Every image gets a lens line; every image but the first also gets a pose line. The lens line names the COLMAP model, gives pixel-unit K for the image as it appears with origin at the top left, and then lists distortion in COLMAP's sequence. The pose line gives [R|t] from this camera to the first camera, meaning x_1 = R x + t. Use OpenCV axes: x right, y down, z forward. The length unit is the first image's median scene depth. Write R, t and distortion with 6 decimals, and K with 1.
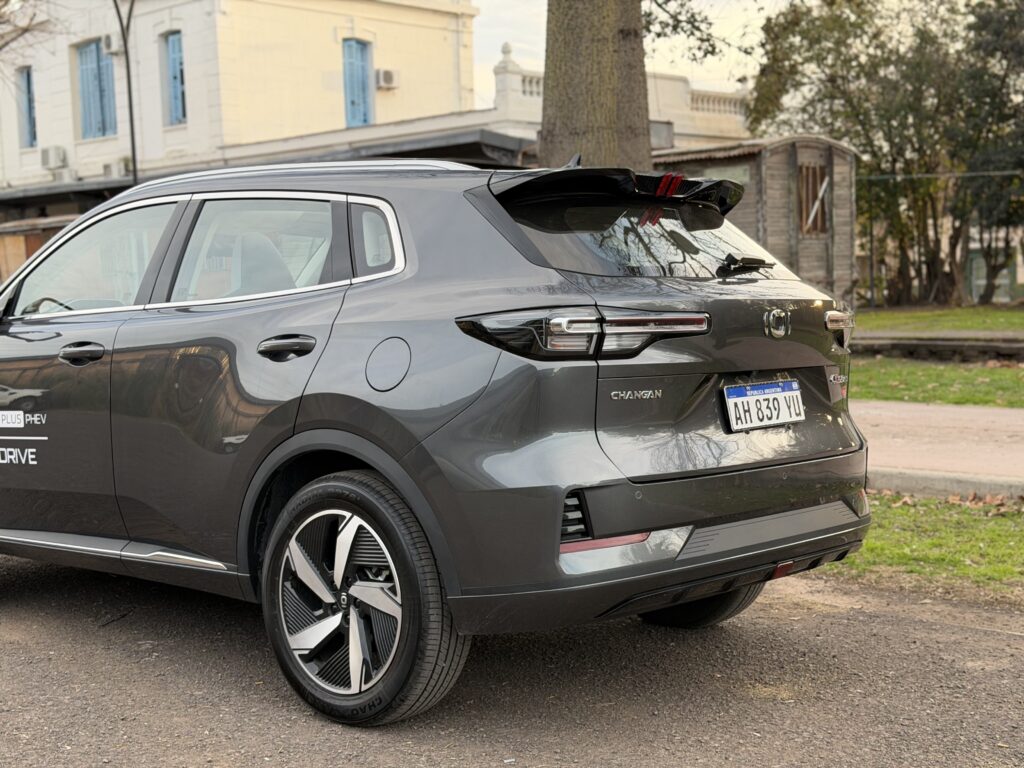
lens RADIAL K [[1431.8, 0, 512.0], [0, 1431.8, 384.0], [0, 0, 1]] dist [0.167903, -0.324325]
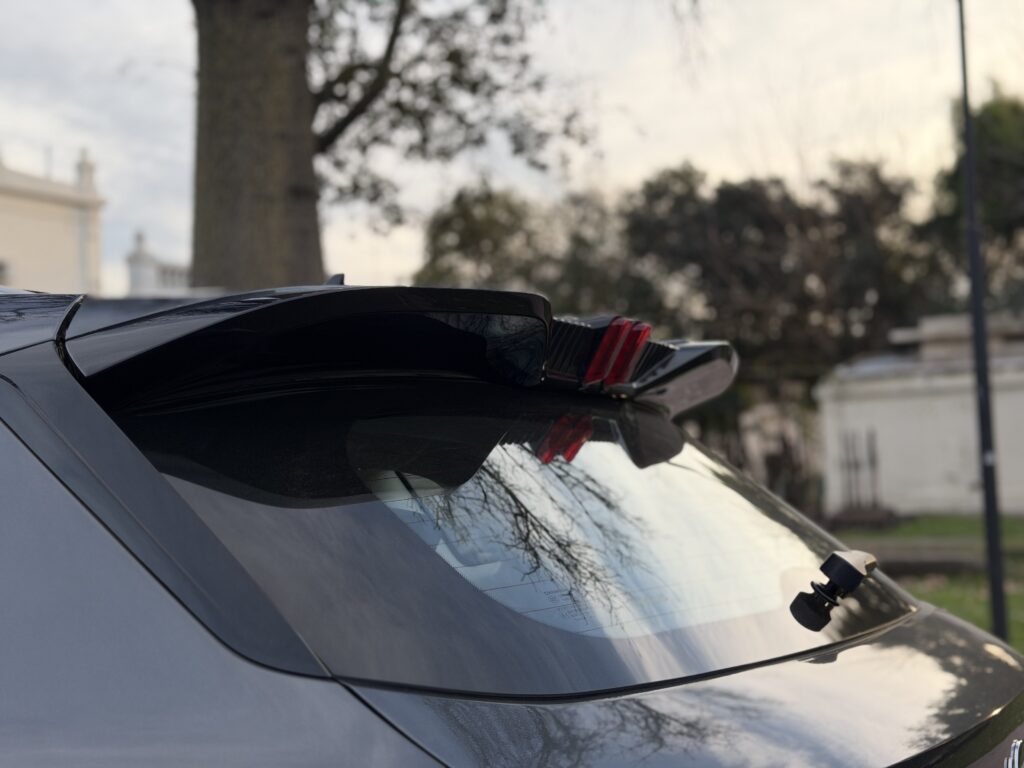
lens RADIAL K [[1431.8, 0, 512.0], [0, 1431.8, 384.0], [0, 0, 1]] dist [0.167903, -0.324325]
pose [[0.969383, 0.002647, 0.245538, -0.000292], [0.031822, 0.990155, -0.136310, -0.072107], [-0.243481, 0.139950, 0.959756, 0.574996]]
